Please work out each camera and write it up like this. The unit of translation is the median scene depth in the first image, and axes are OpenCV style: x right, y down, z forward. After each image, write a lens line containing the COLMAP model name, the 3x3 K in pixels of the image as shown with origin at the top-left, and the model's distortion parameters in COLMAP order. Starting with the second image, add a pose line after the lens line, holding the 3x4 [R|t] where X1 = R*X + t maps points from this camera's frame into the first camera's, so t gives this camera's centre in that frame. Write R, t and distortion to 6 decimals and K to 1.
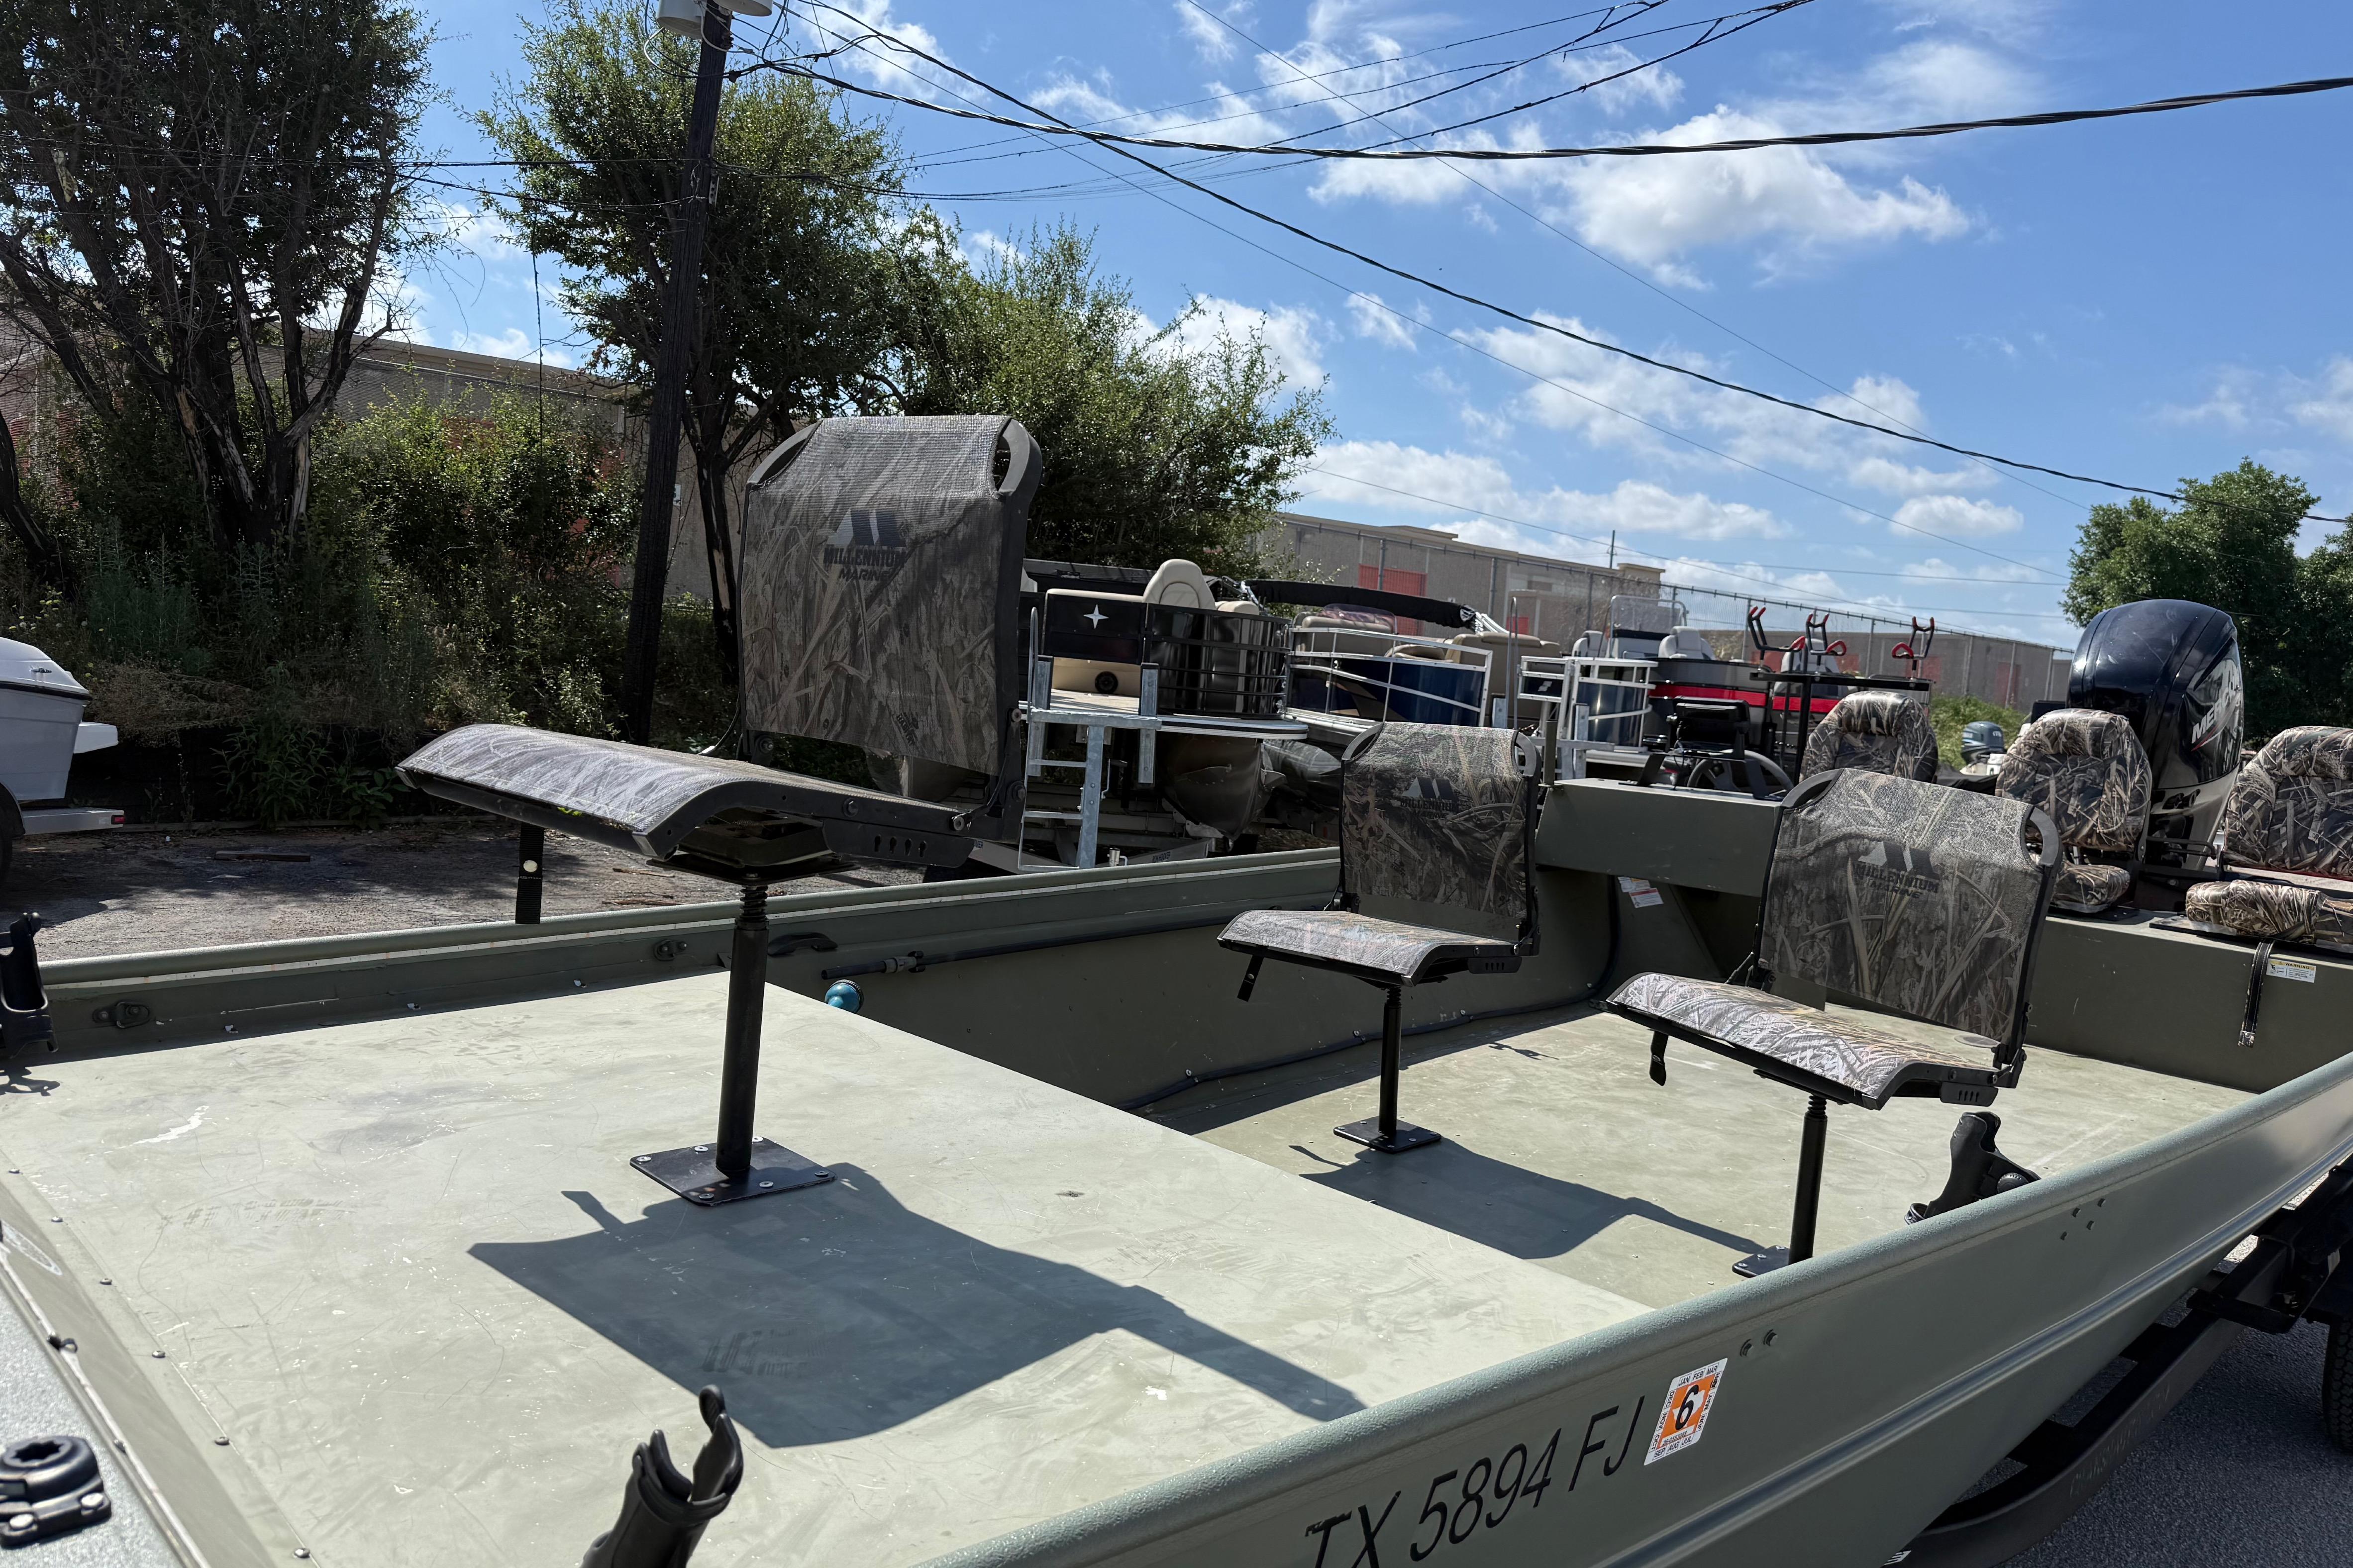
lens RADIAL K [[1659.2, 0, 1197.6], [0, 1659.2, 797.5], [0, 0, 1]] dist [0.056638, -0.073918]
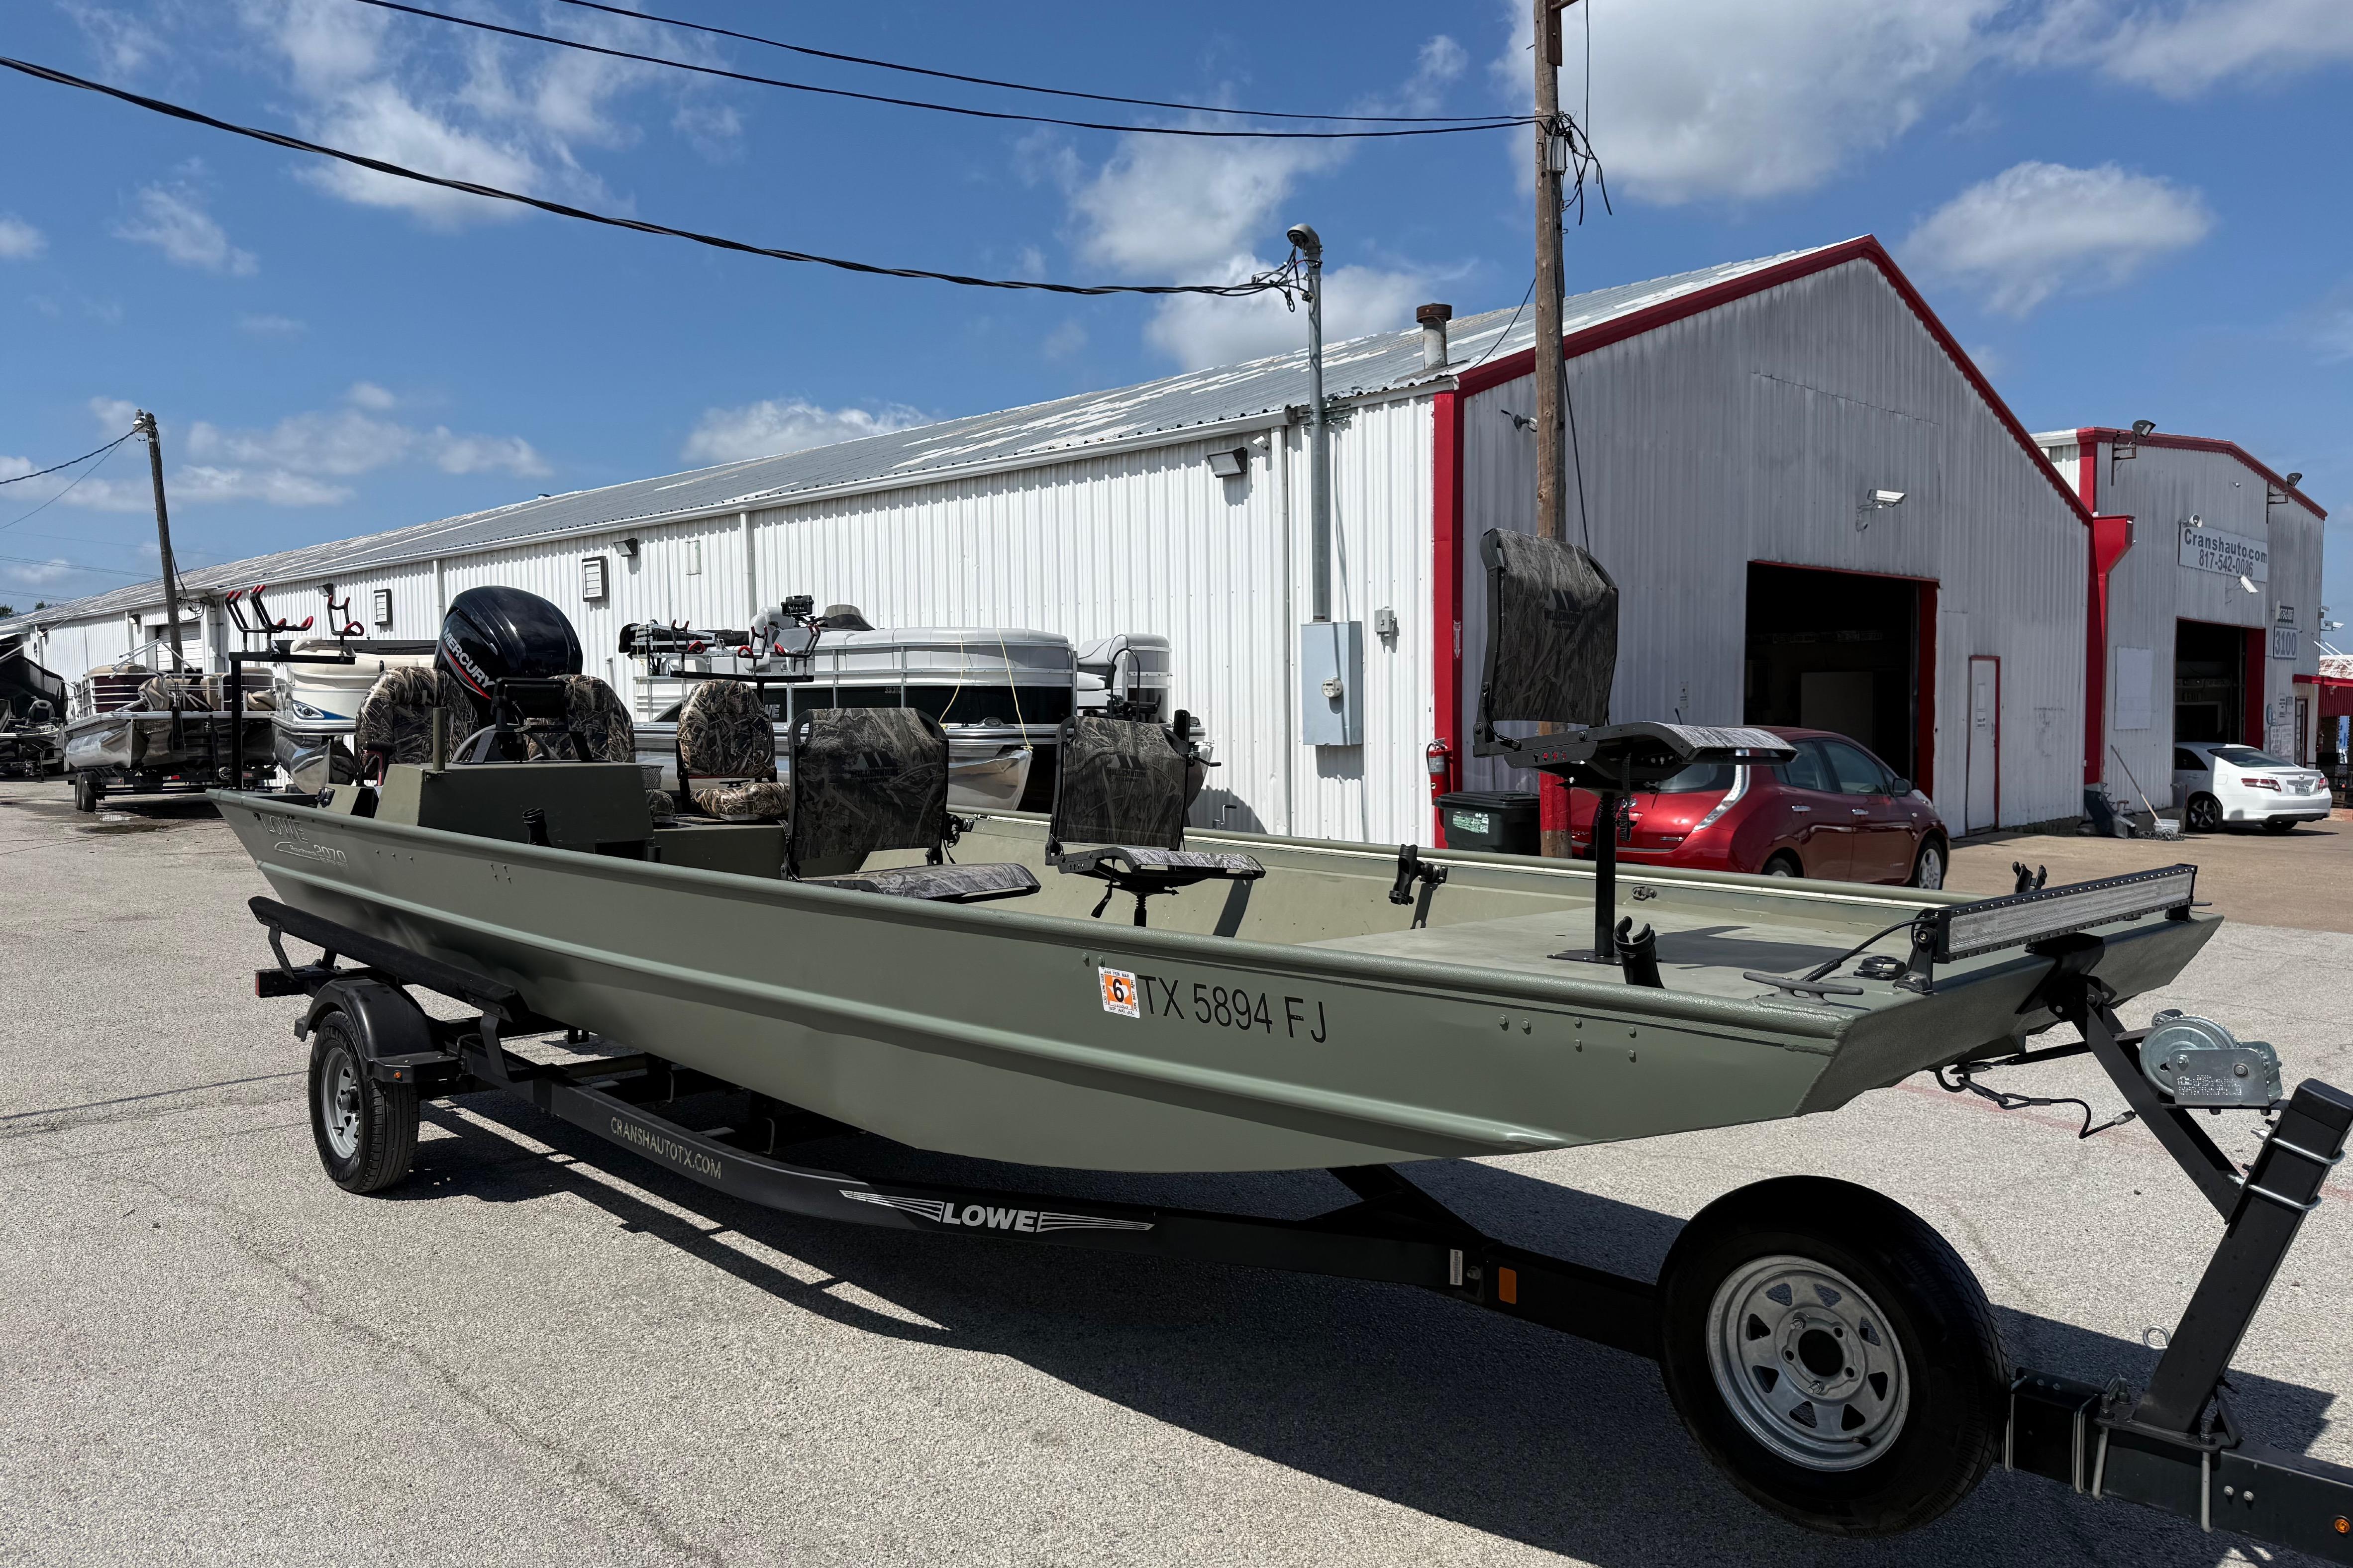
lens RADIAL K [[1659.2, 0, 1149.0], [0, 1659.2, 791.0], [0, 0, 1]] dist [0.056638, -0.073918]
pose [[0.020947, -0.112217, 0.993463, -0.714652], [0.078417, 0.990804, 0.110263, -0.067361], [-0.996701, 0.075595, 0.029554, 0.495767]]
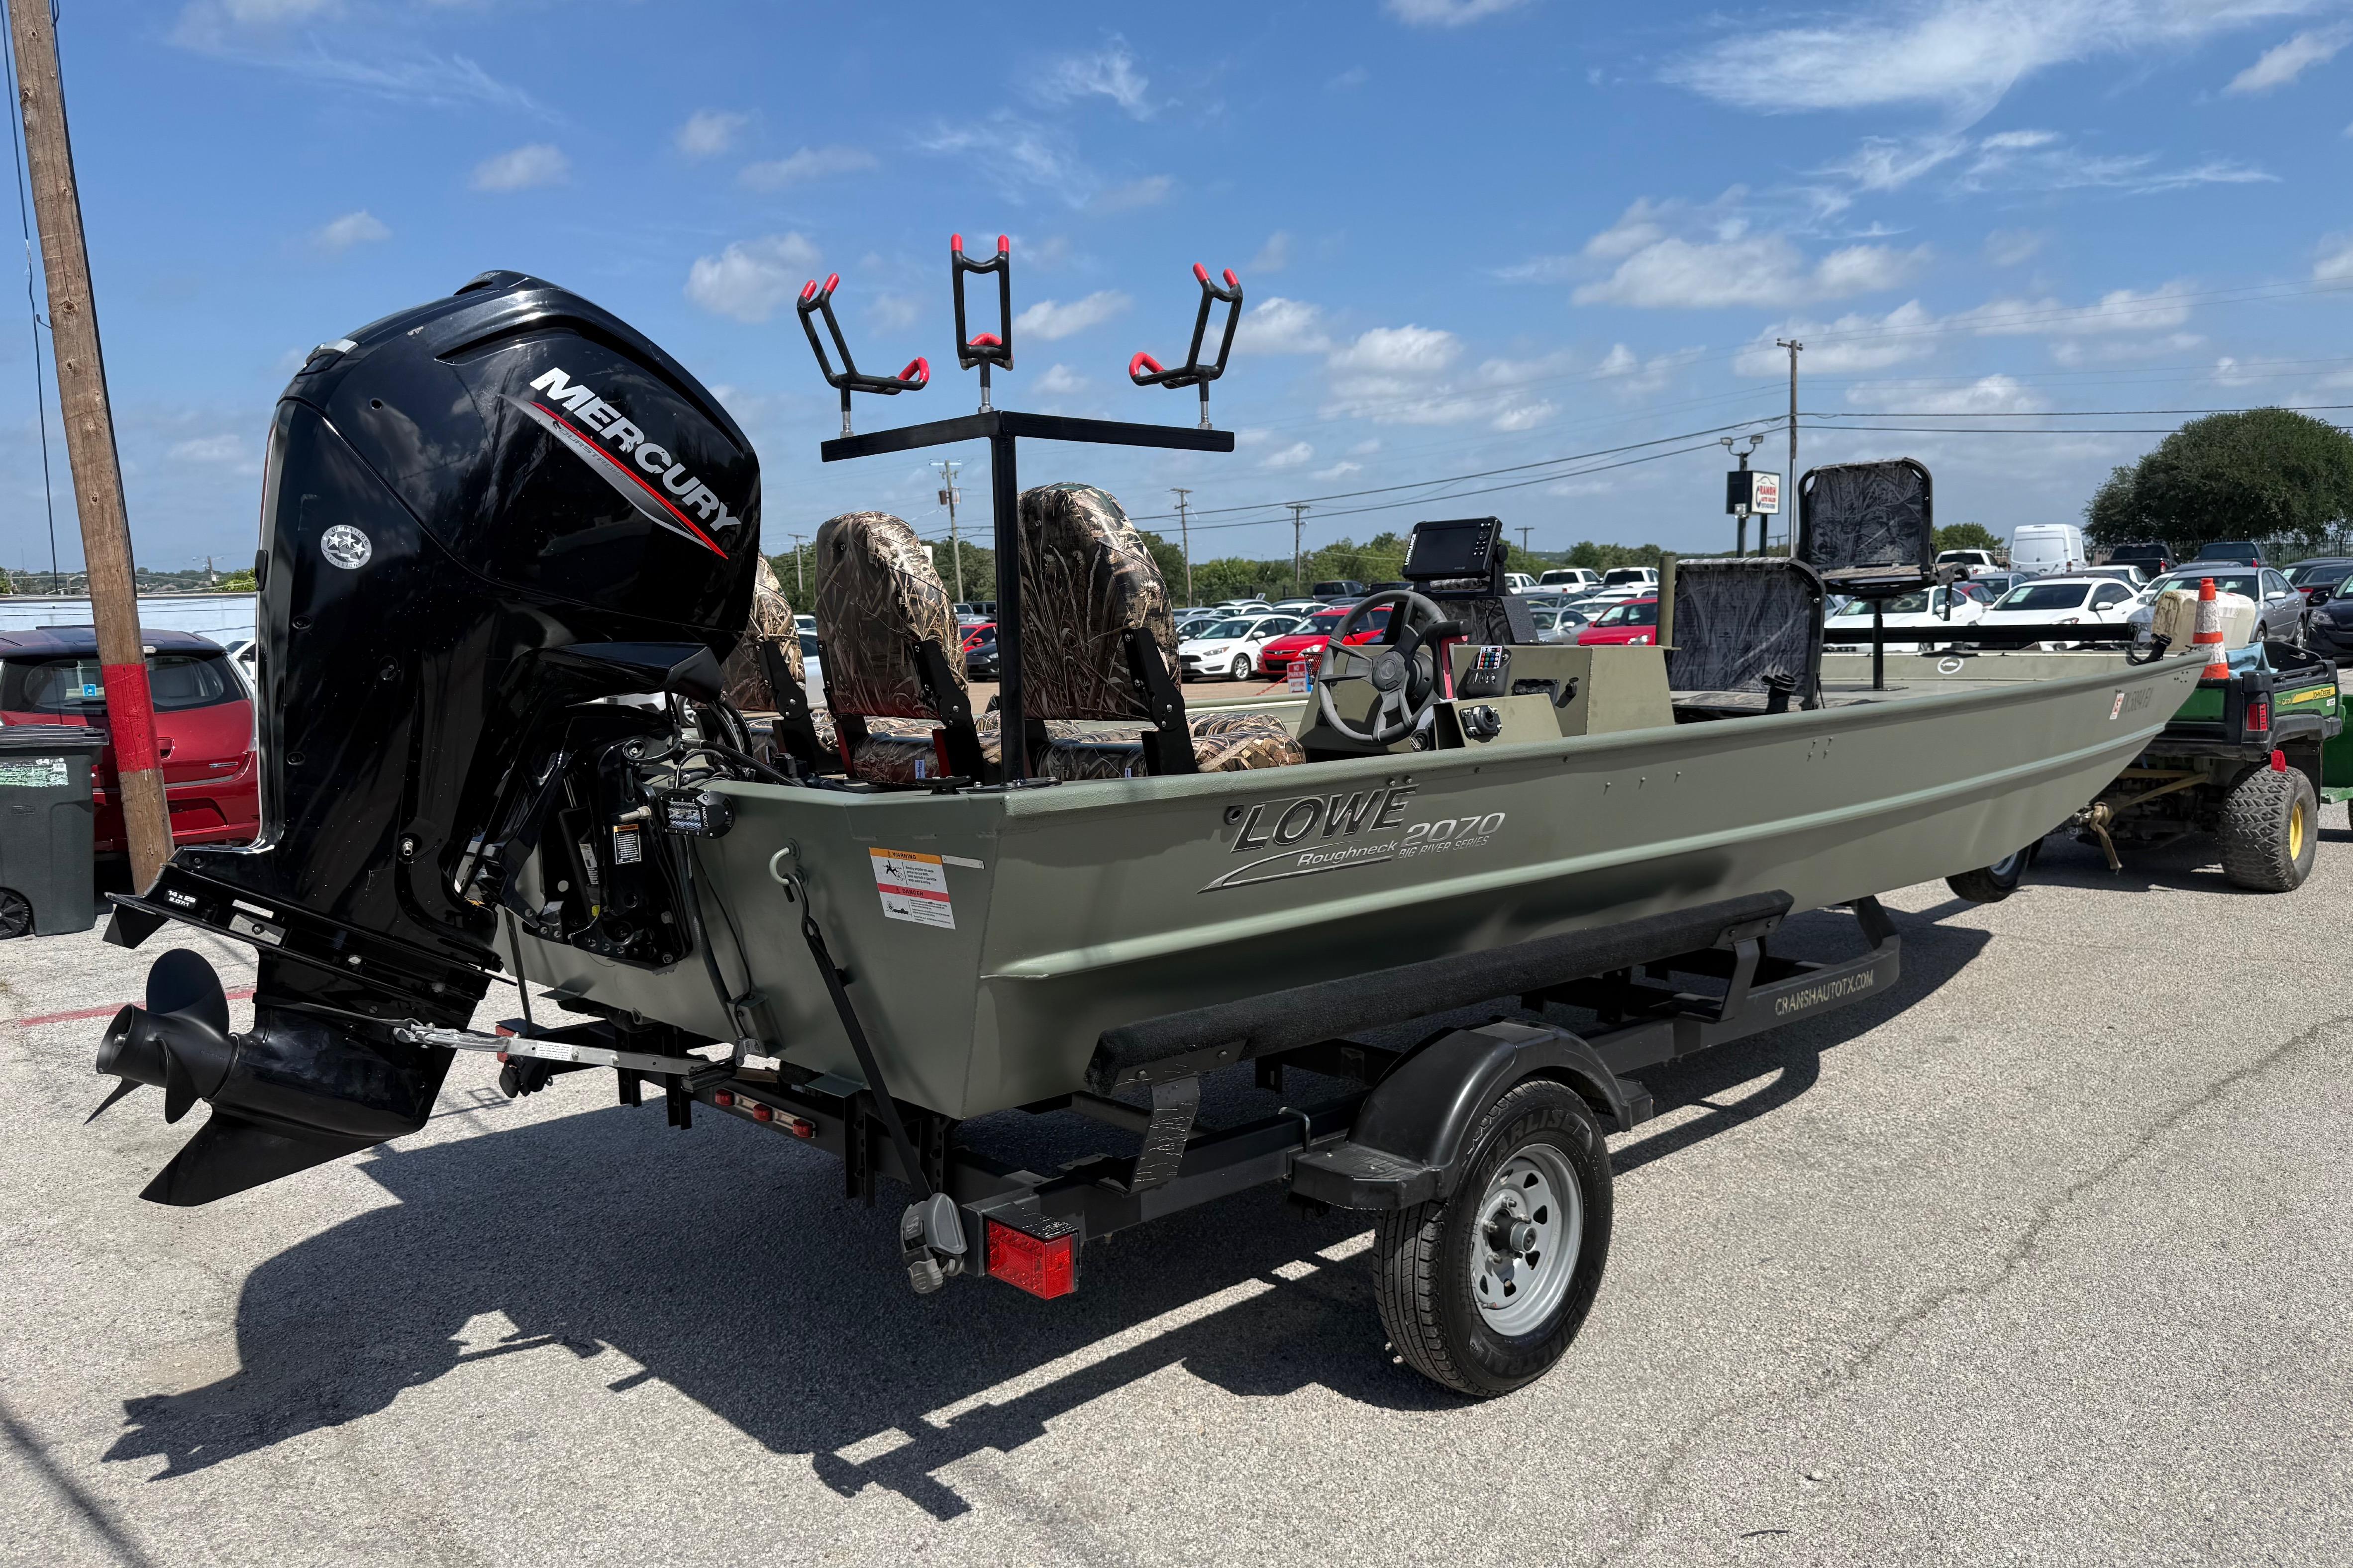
lens RADIAL K [[1659.2, 0, 1174.2], [0, 1659.2, 785.0], [0, 0, 1]] dist [0.056638, -0.073918]
pose [[-0.998268, -0.043782, 0.039292, 0.356369], [-0.035231, 0.979830, 0.196703, -0.075476], [-0.047111, 0.194978, -0.979676, 1.566670]]
